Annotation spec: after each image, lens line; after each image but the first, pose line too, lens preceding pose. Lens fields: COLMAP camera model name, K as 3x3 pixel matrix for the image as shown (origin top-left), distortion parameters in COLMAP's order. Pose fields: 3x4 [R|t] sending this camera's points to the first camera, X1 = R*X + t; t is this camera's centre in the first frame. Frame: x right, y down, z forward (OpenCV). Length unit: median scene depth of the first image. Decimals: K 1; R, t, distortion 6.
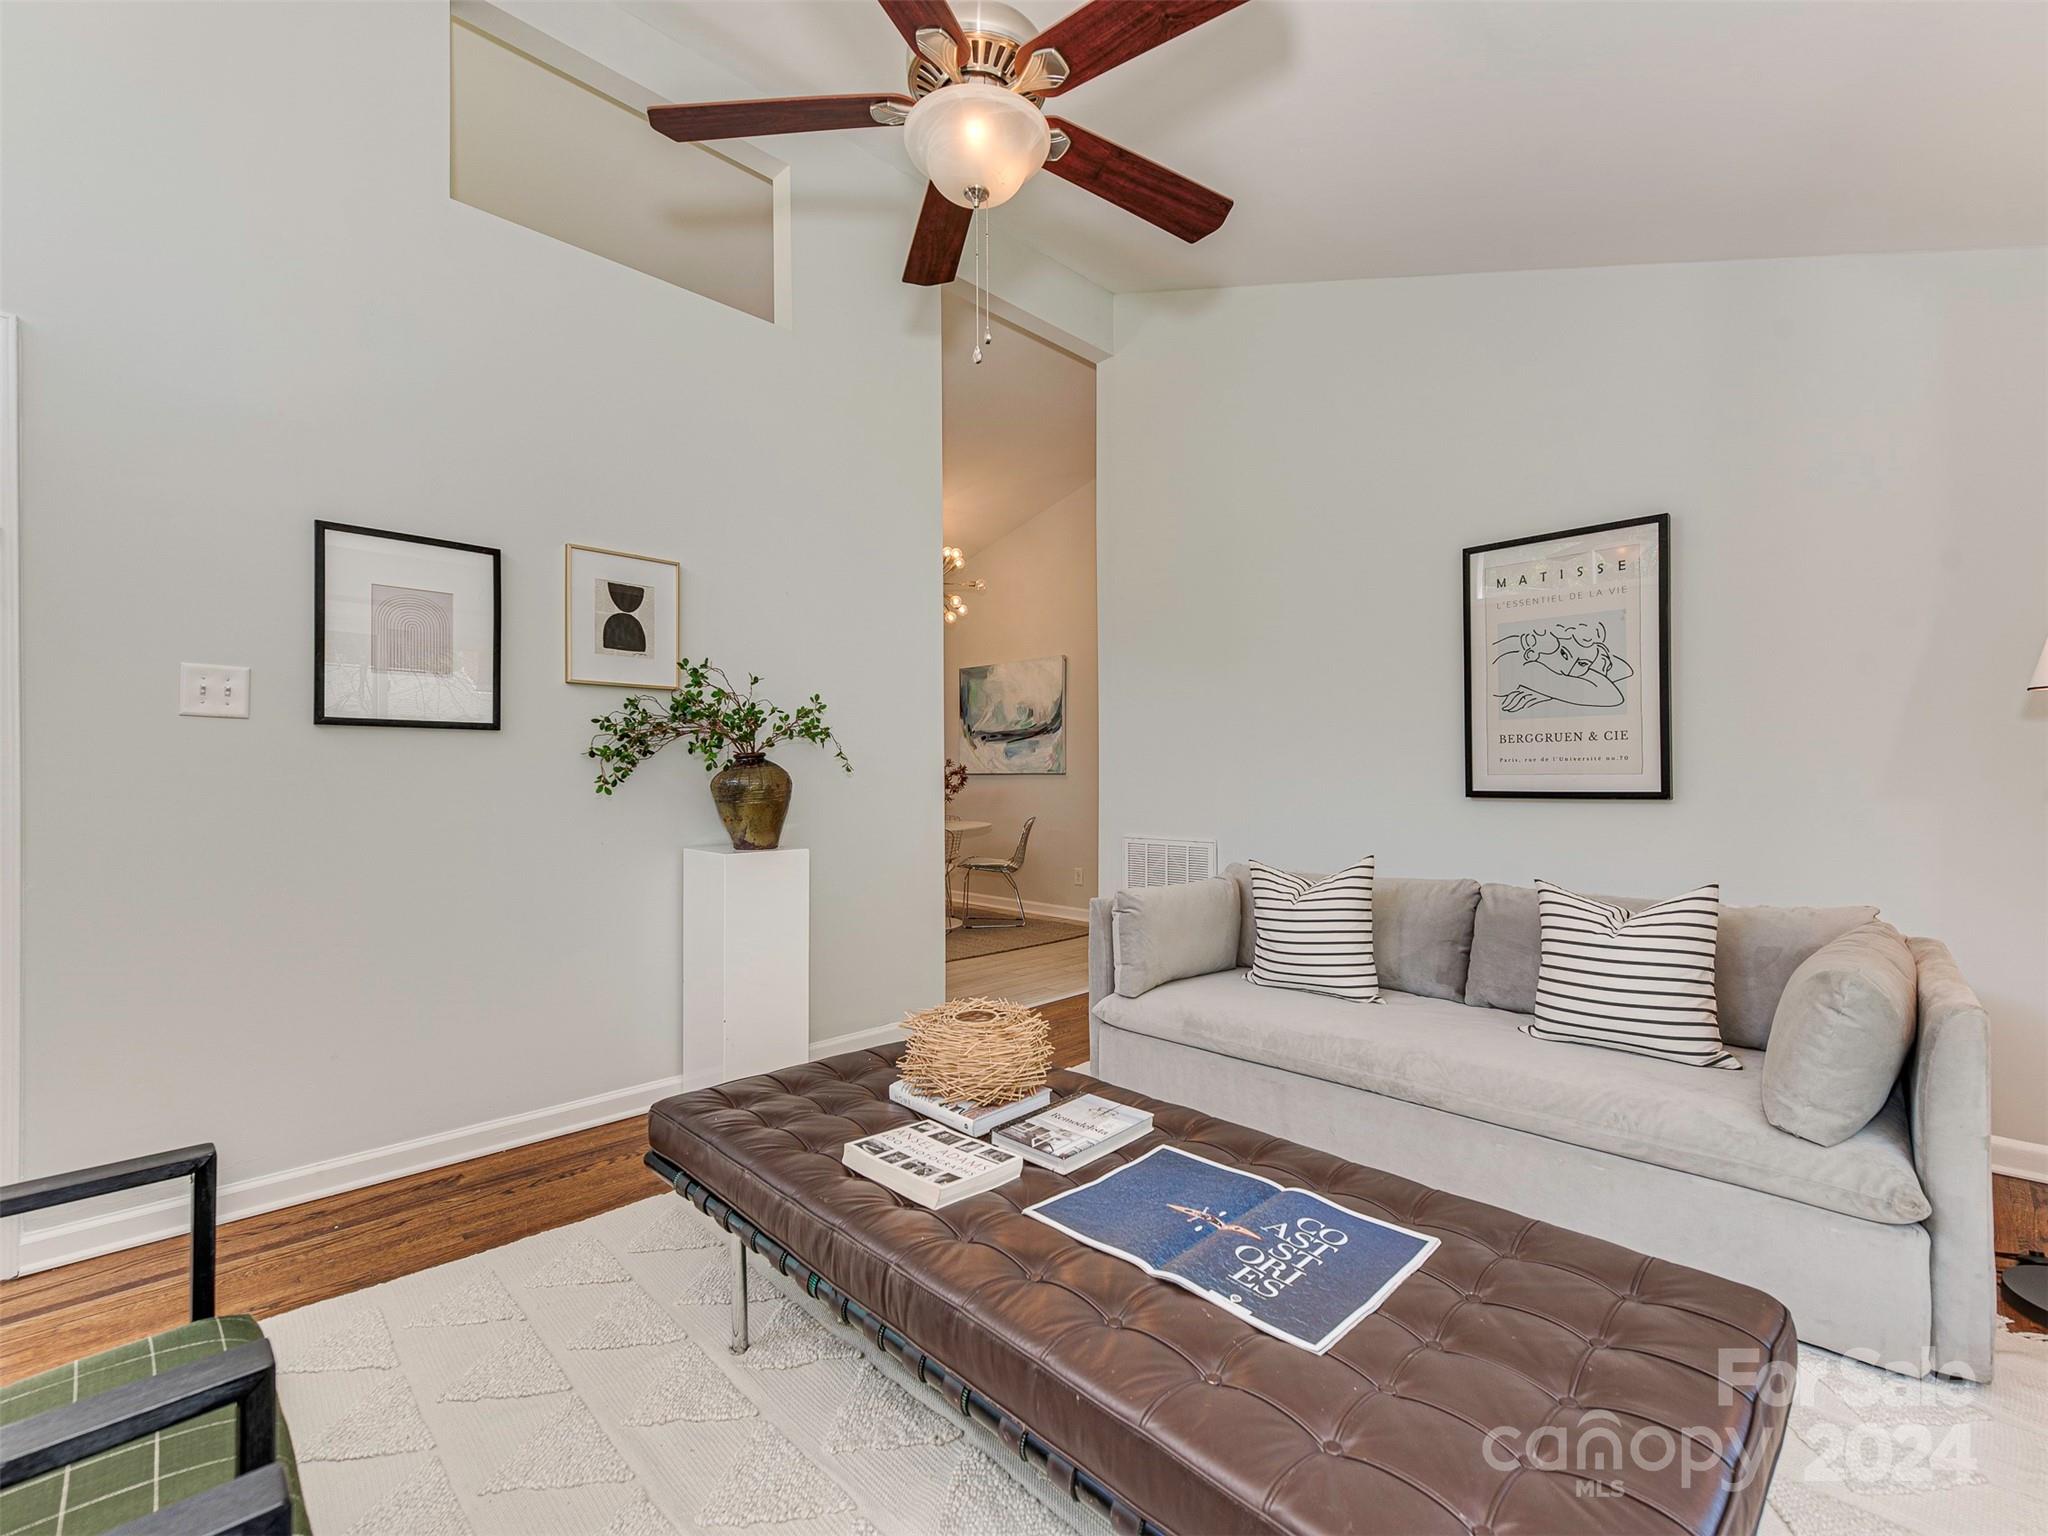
lens RADIAL K [[908.0, 0, 1018.8], [0, 908.0, 769.8], [0, 0, 1]] dist [0.006992, 0.000041]
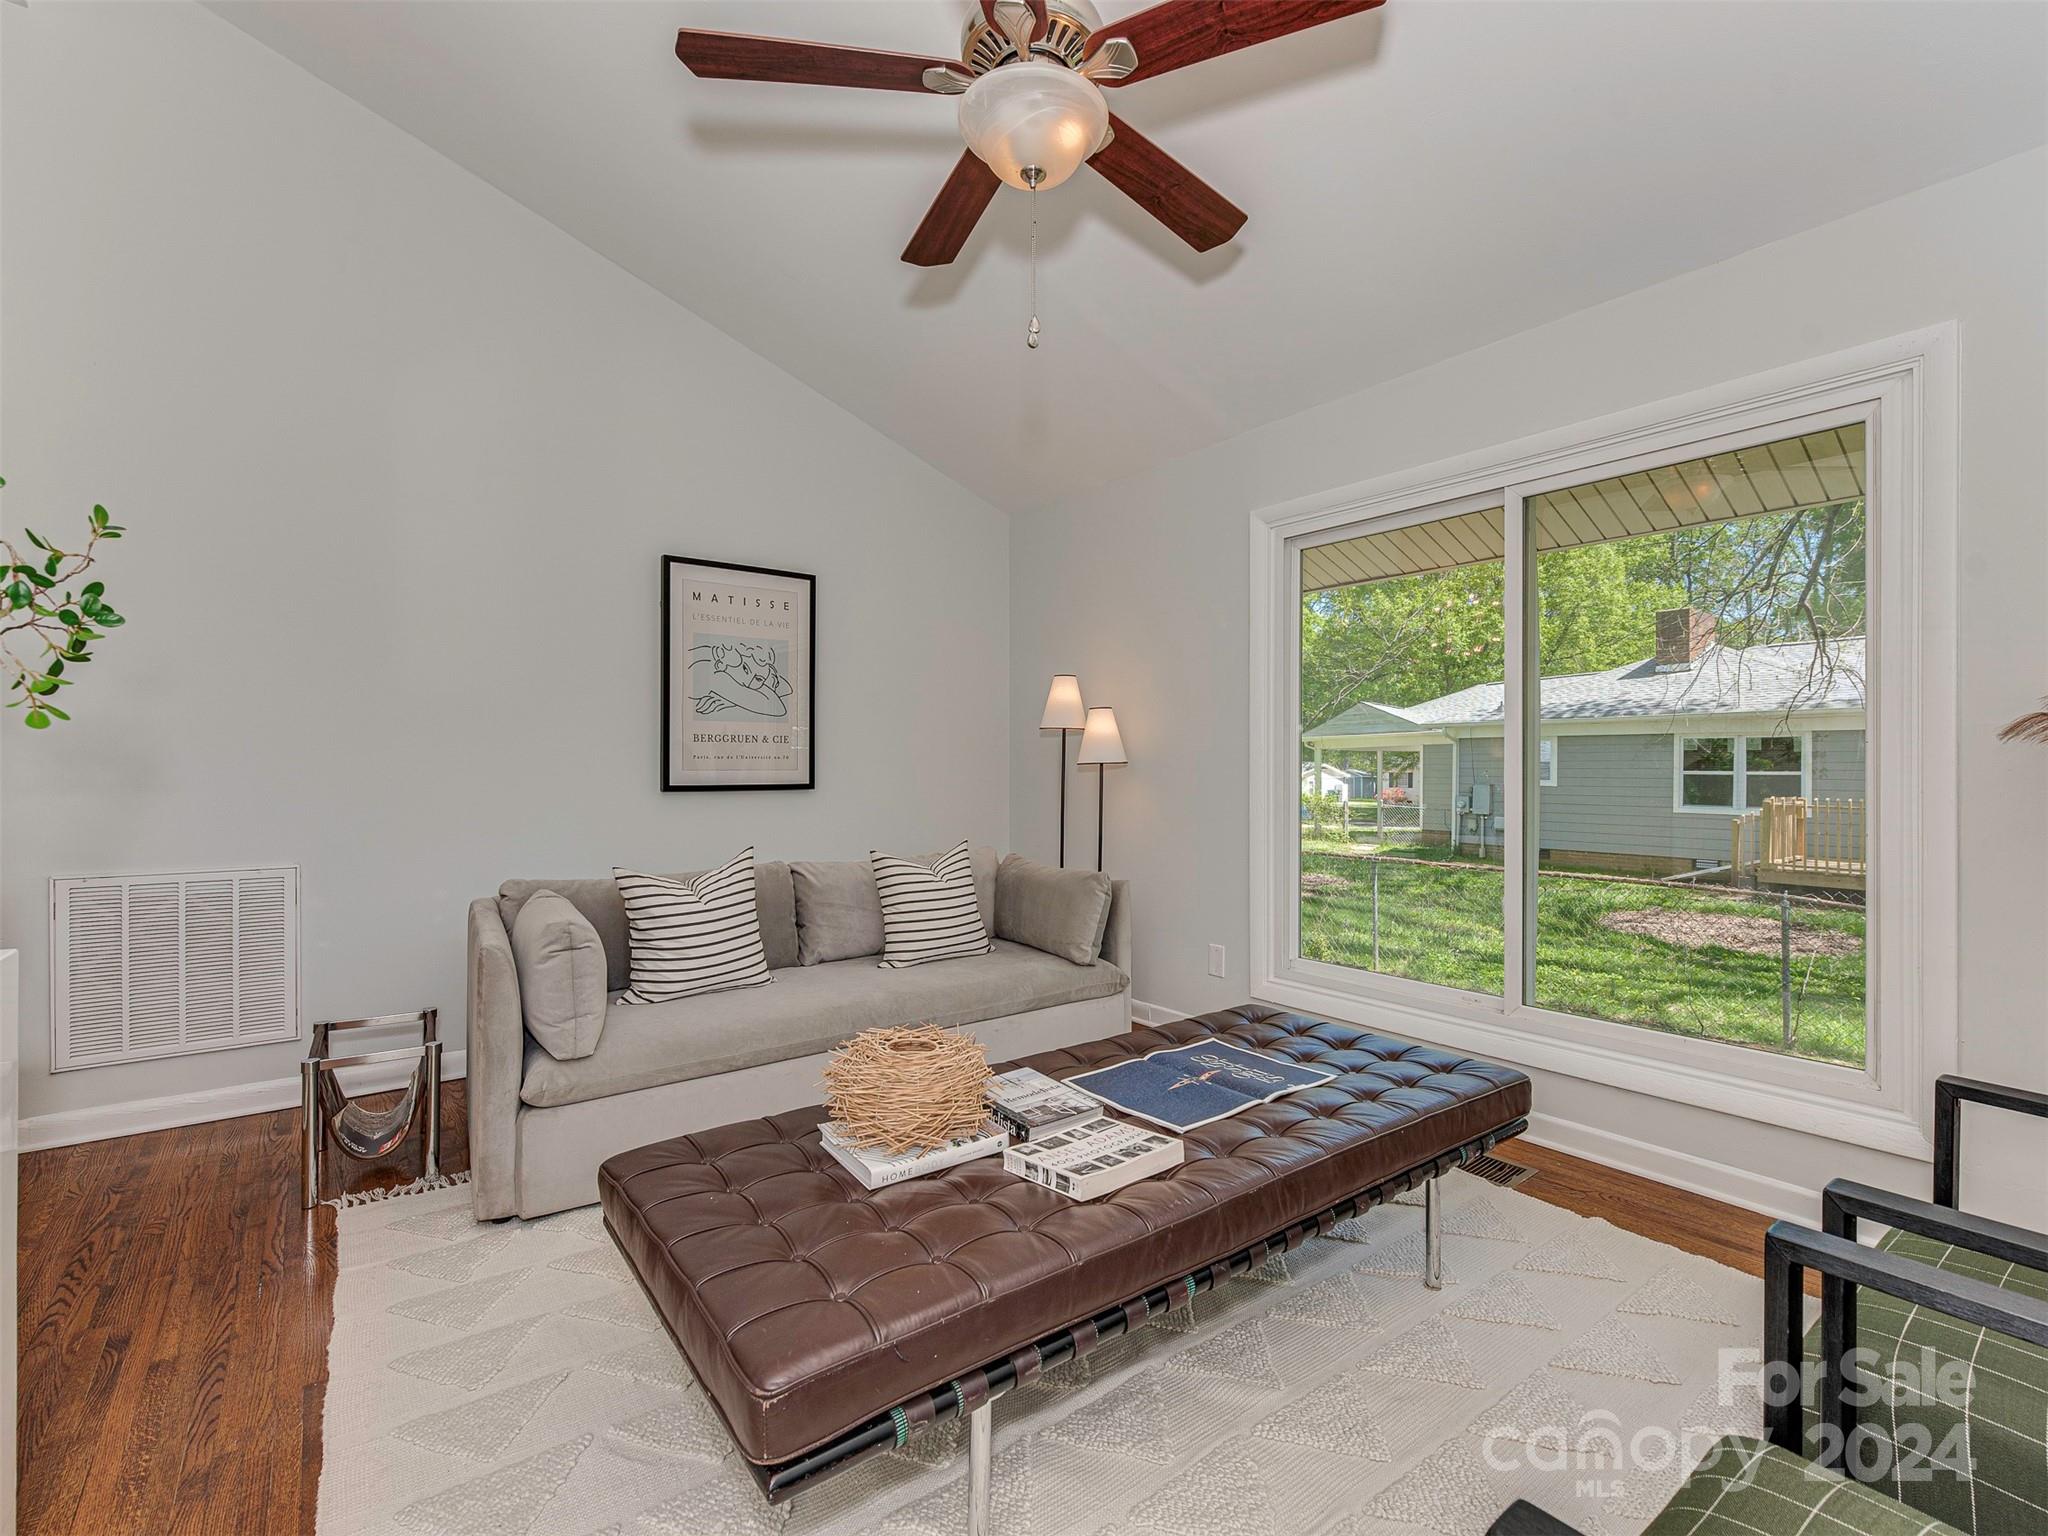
lens RADIAL K [[935.0, 0, 1038.2], [0, 935.0, 768.8], [0, 0, 1]] dist [-0.001507, -0.002557]
pose [[0.115503, 0.001701, 0.993306, -0.618598], [-0.005583, 0.999984, -0.001063, 0.002846], [-0.993291, -0.005423, 0.115511, 0.517978]]
